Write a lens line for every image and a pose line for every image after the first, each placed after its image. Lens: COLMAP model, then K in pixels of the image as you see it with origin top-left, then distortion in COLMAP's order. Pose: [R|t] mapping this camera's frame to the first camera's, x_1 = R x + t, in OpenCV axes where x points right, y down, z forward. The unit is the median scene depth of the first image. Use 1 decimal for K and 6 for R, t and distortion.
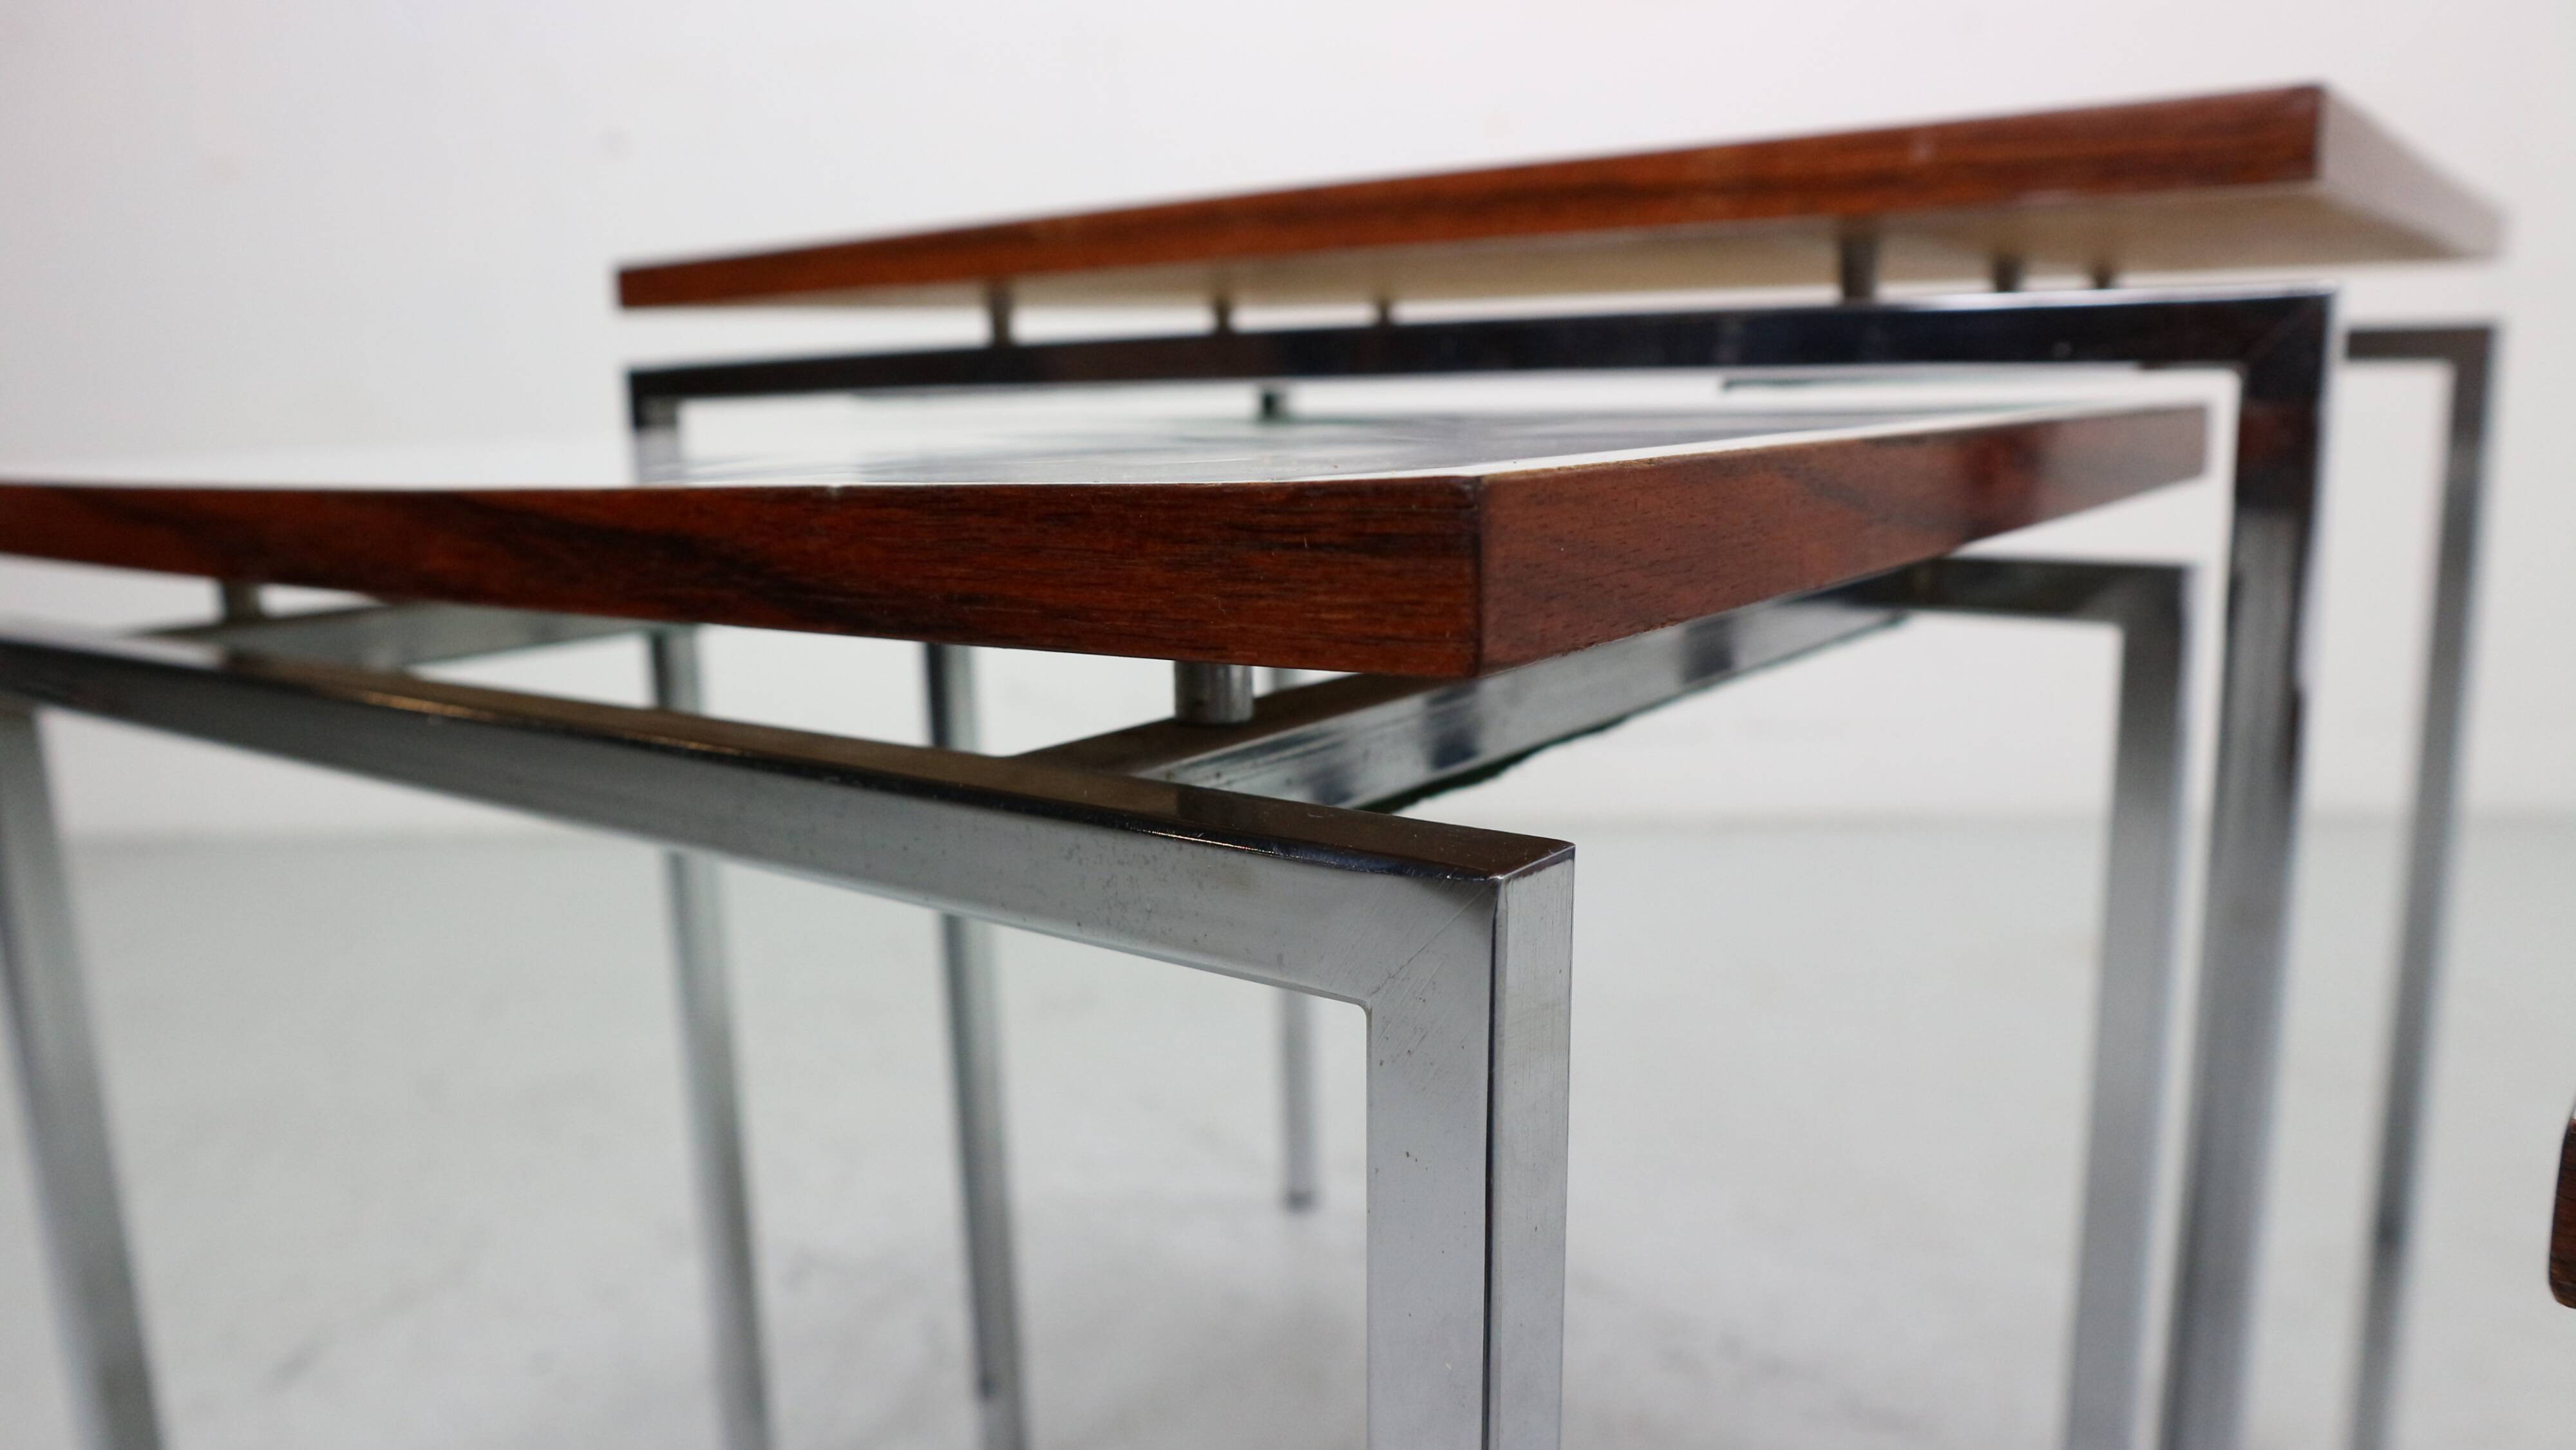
lens RADIAL K [[1858.5, 0, 1291.9], [0, 1858.5, 730.0], [0, 0, 1]] dist [-0.117130, 0.083397]
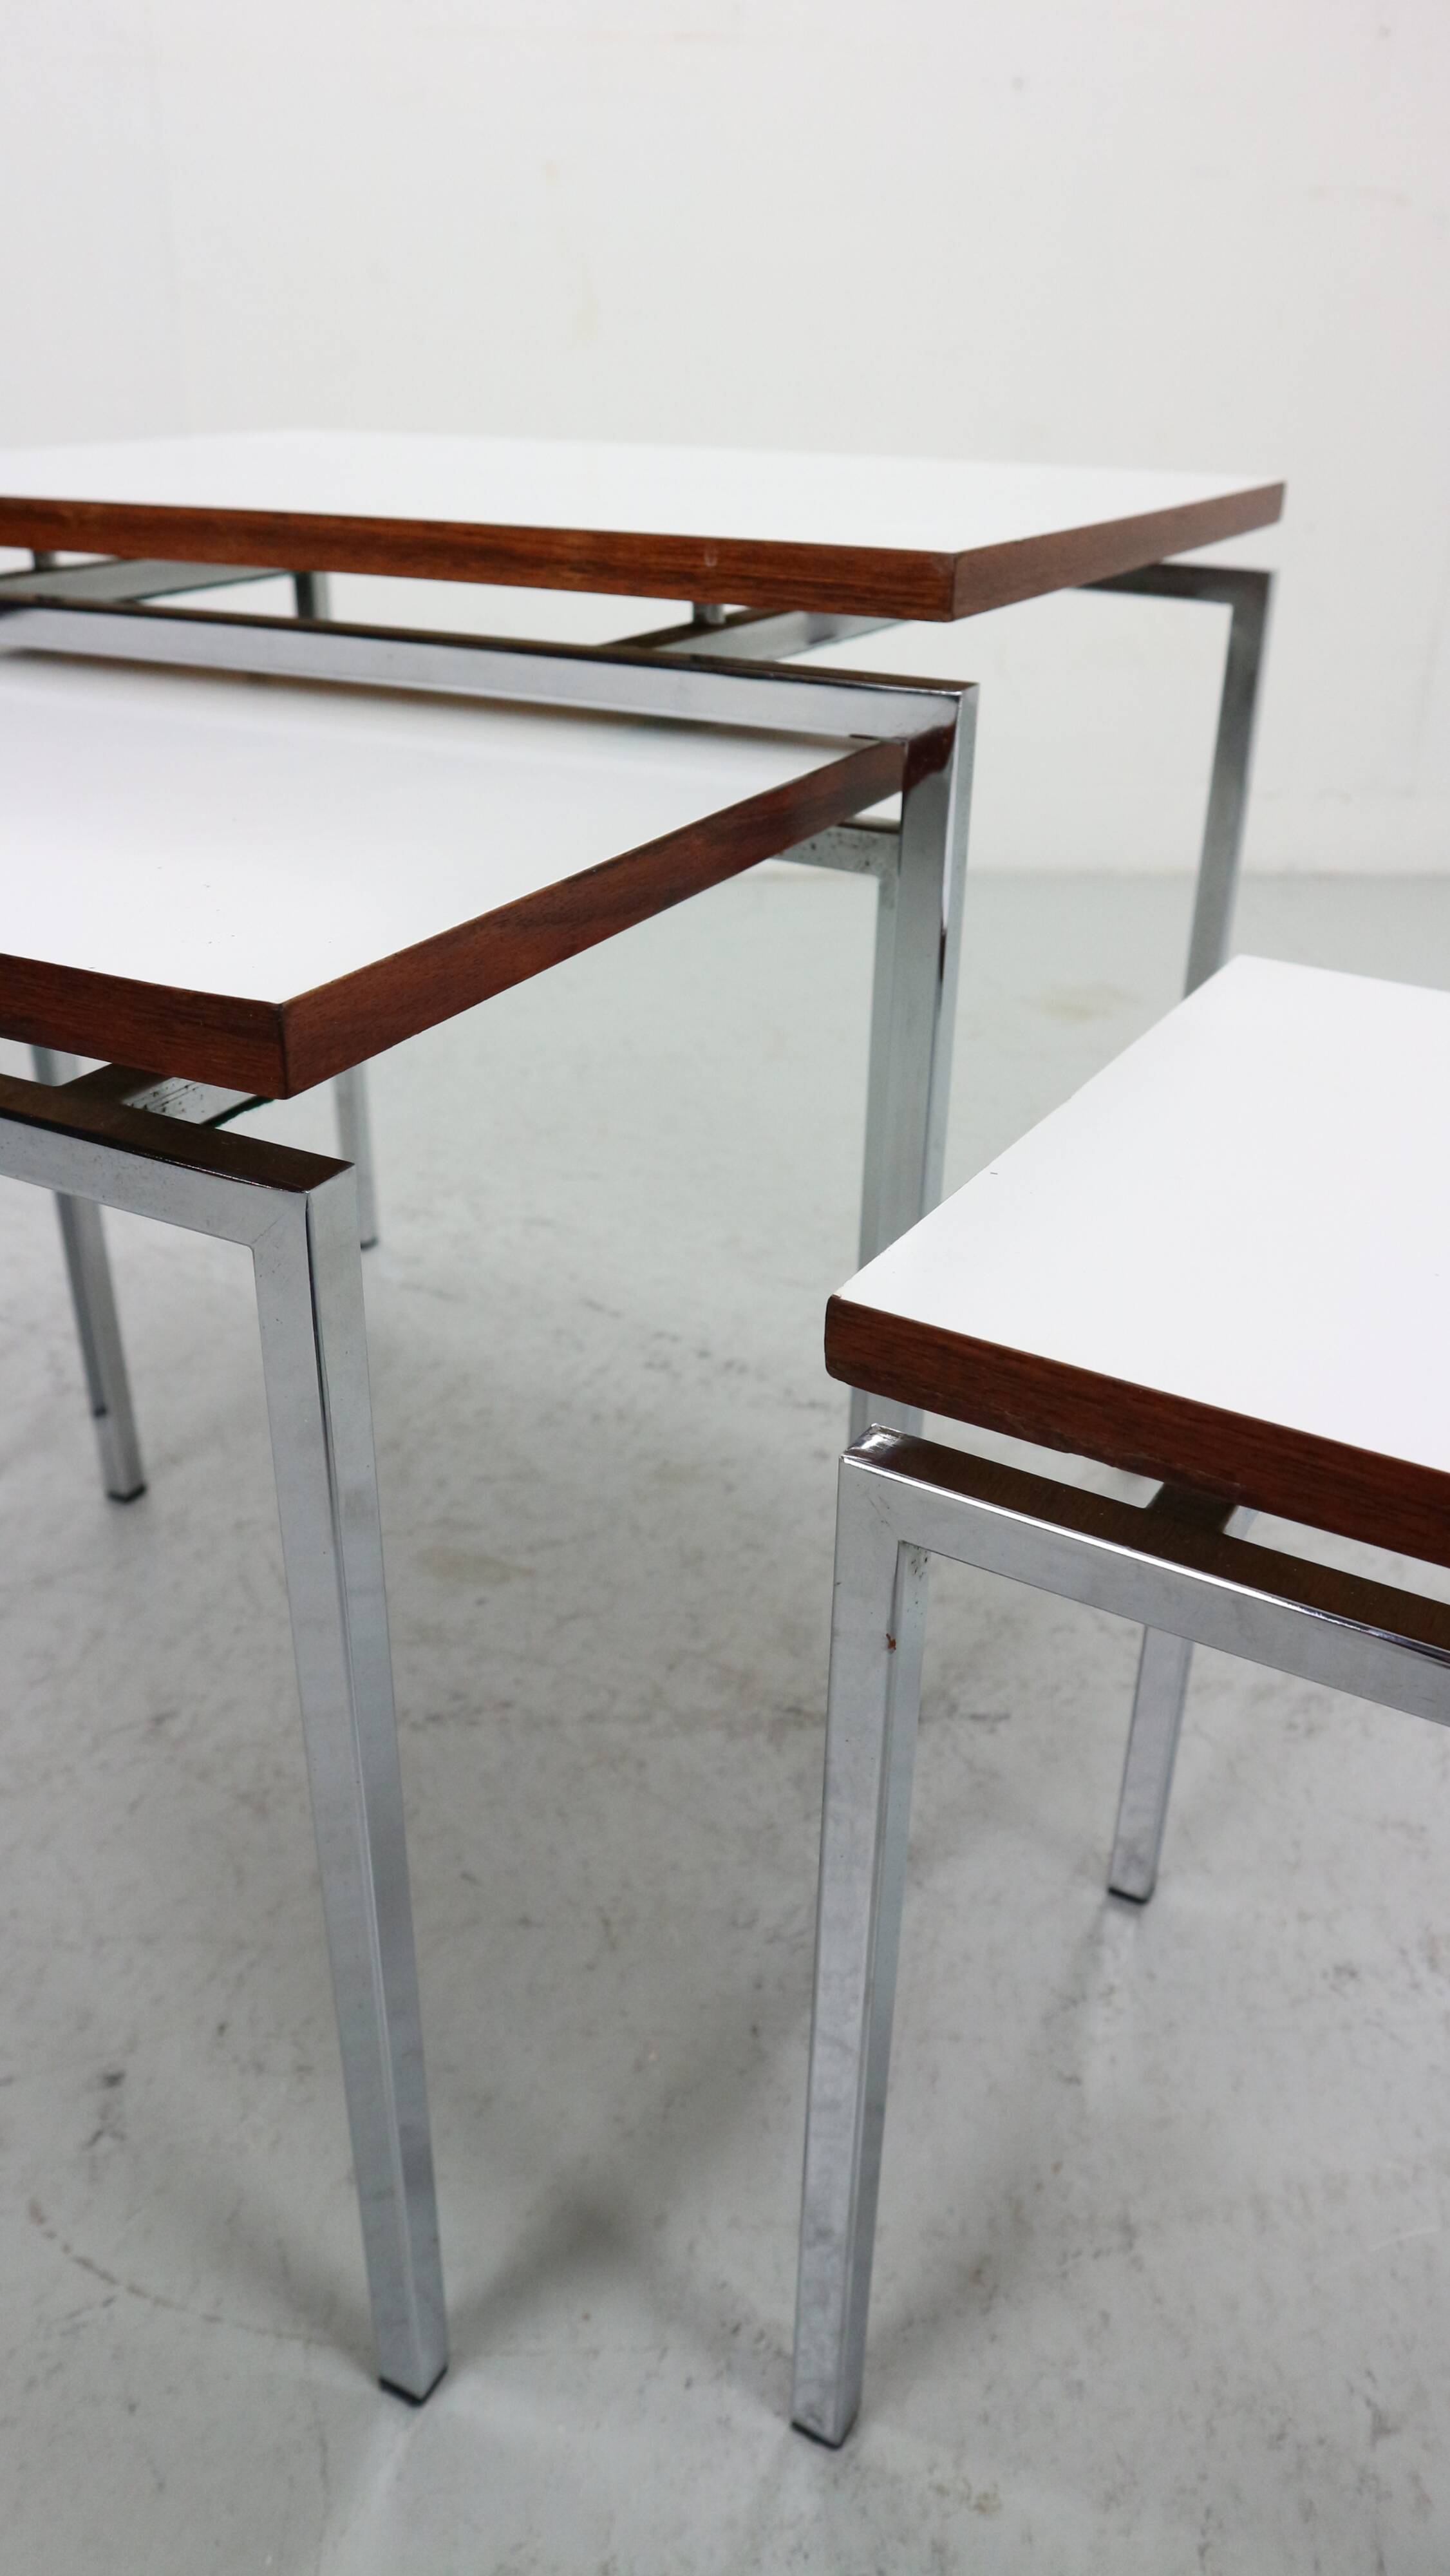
lens RADIAL K [[1858.5, 0, 712.8], [0, 1858.5, 1288.1], [0, 0, 1]] dist [-0.117130, 0.083397]
pose [[0.987026, -0.038441, 0.155891, 0.062107], [-0.009573, 0.955101, 0.296125, -0.113175], [-0.160275, -0.293776, 0.942342, -0.268855]]
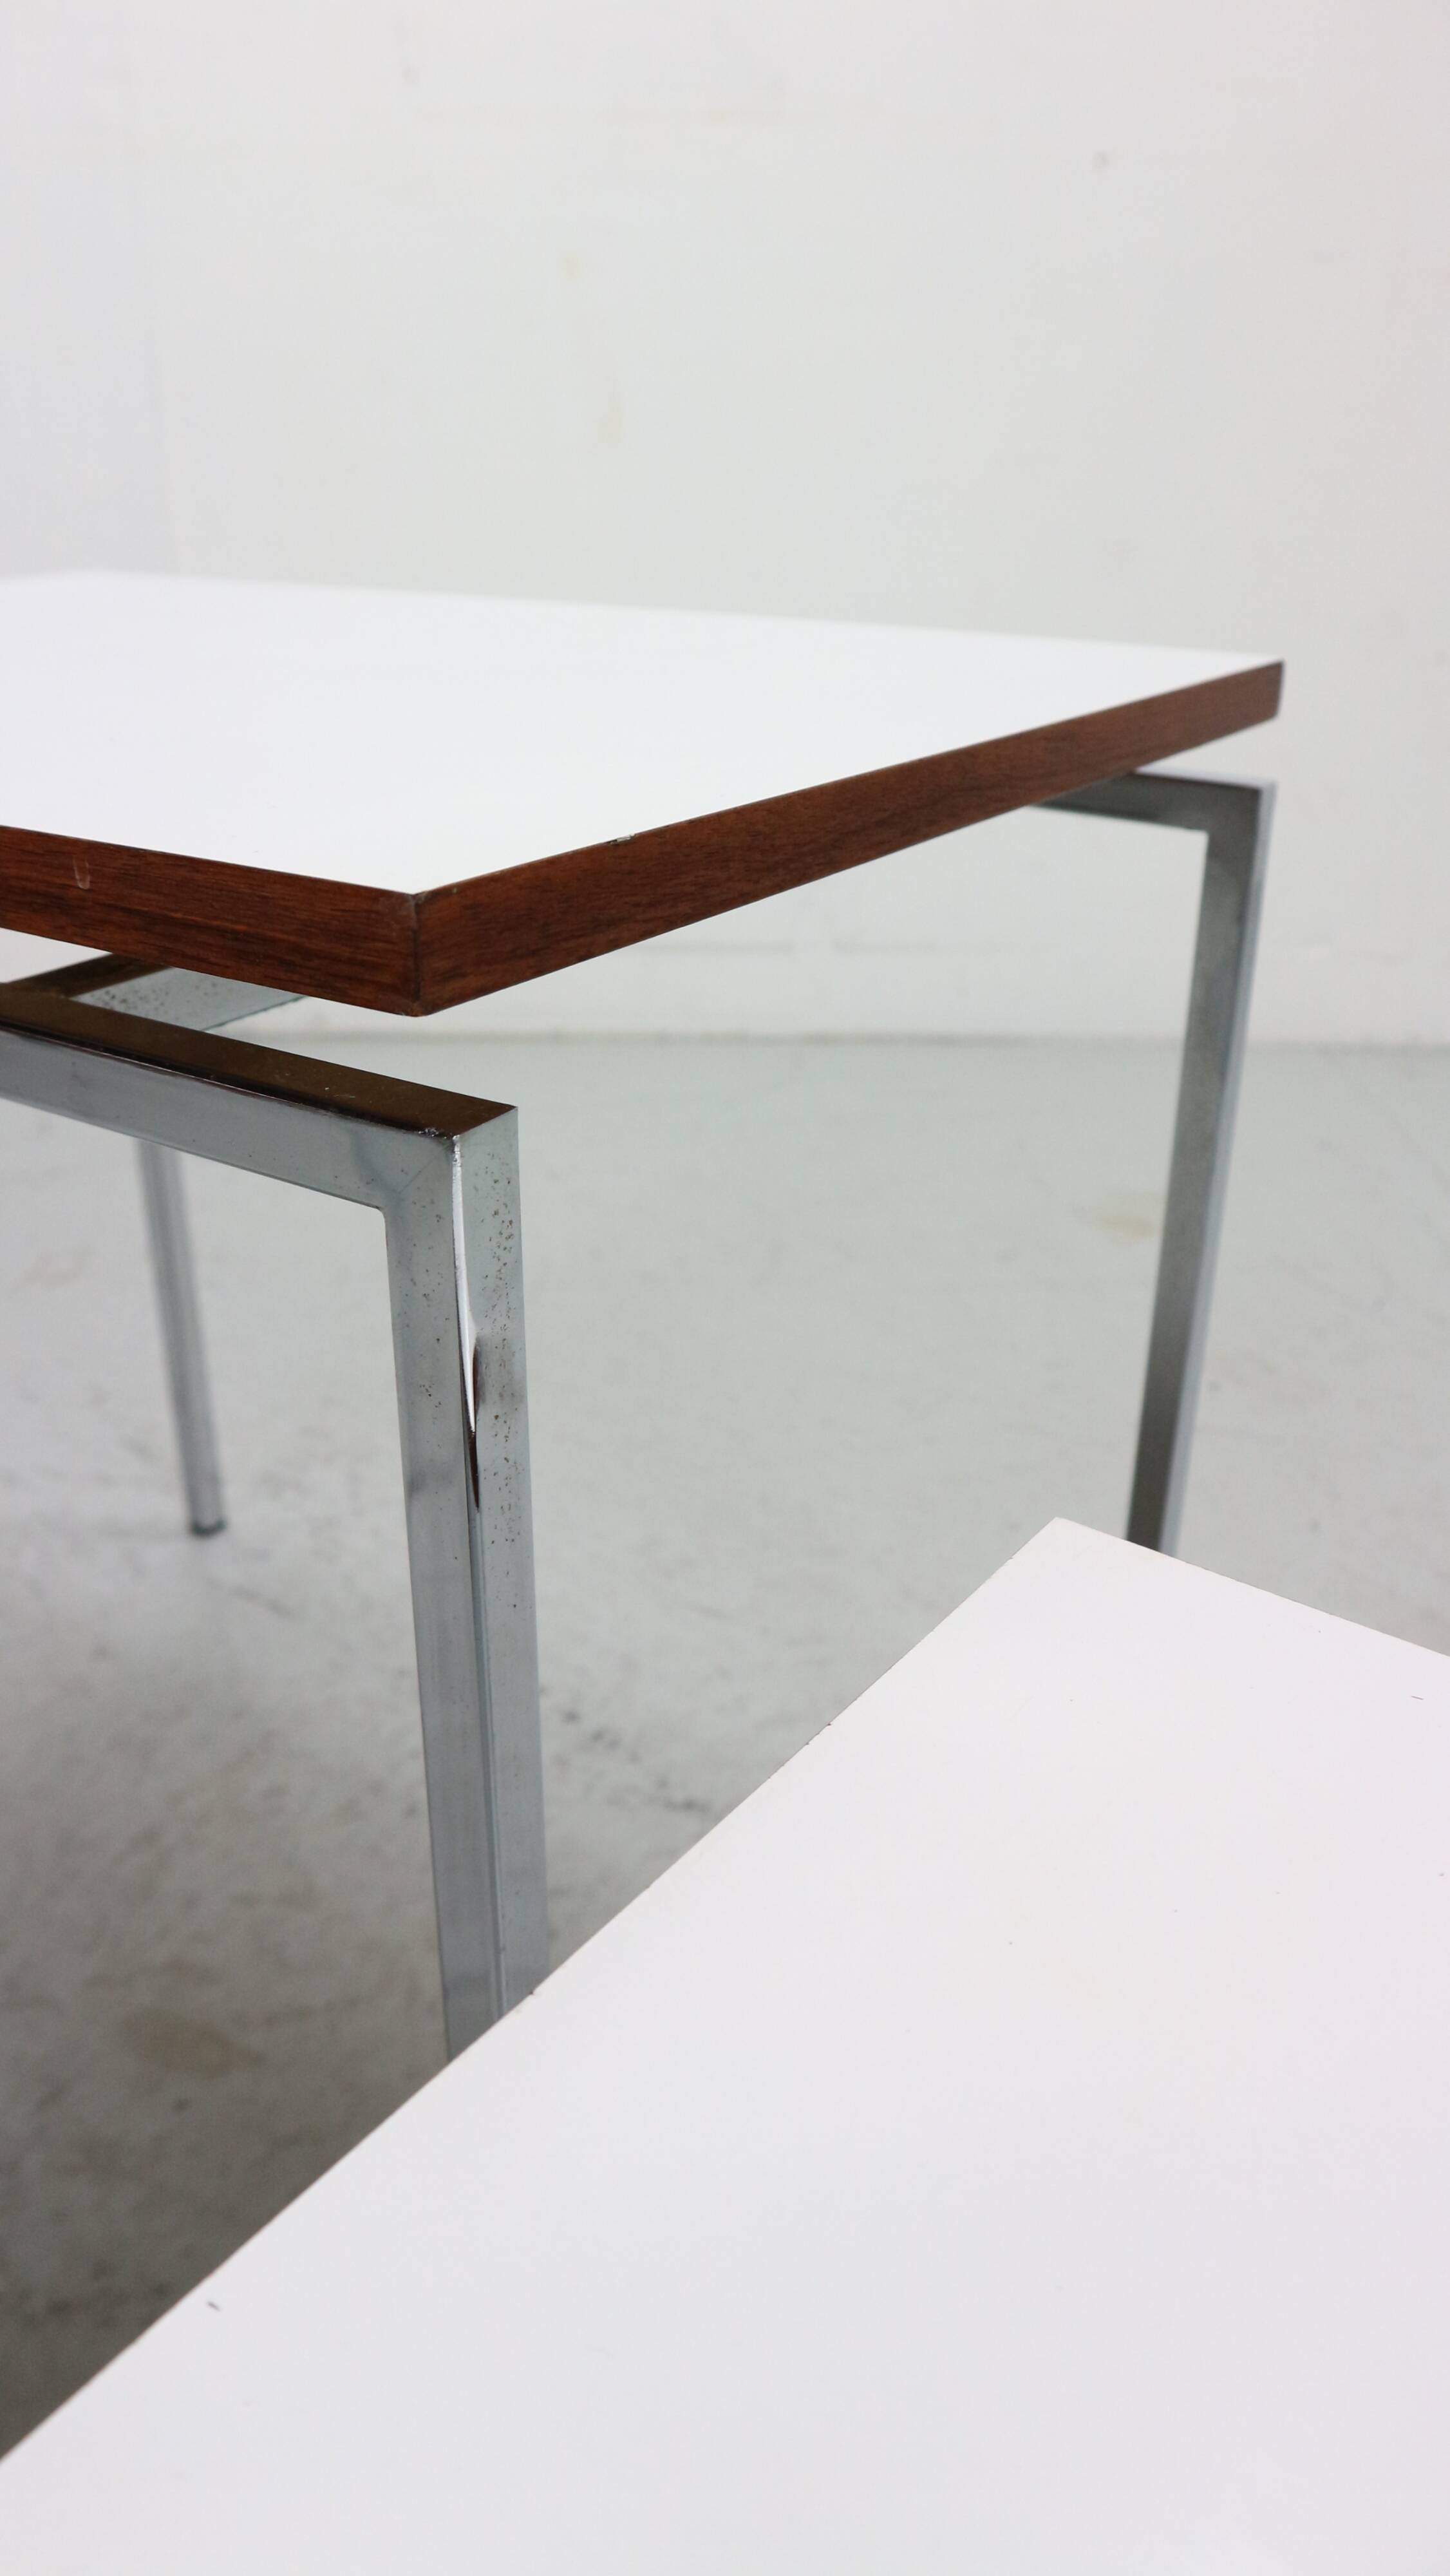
lens RADIAL K [[1858.5, 0, 712.8], [0, 1858.5, 1288.1], [0, 0, 1]] dist [-0.117130, 0.083397]
pose [[0.997364, 0.005573, 0.072348, 0.319194], [-0.023874, 0.966740, 0.254646, -0.199938], [-0.068523, -0.255702, 0.964324, 0.087633]]
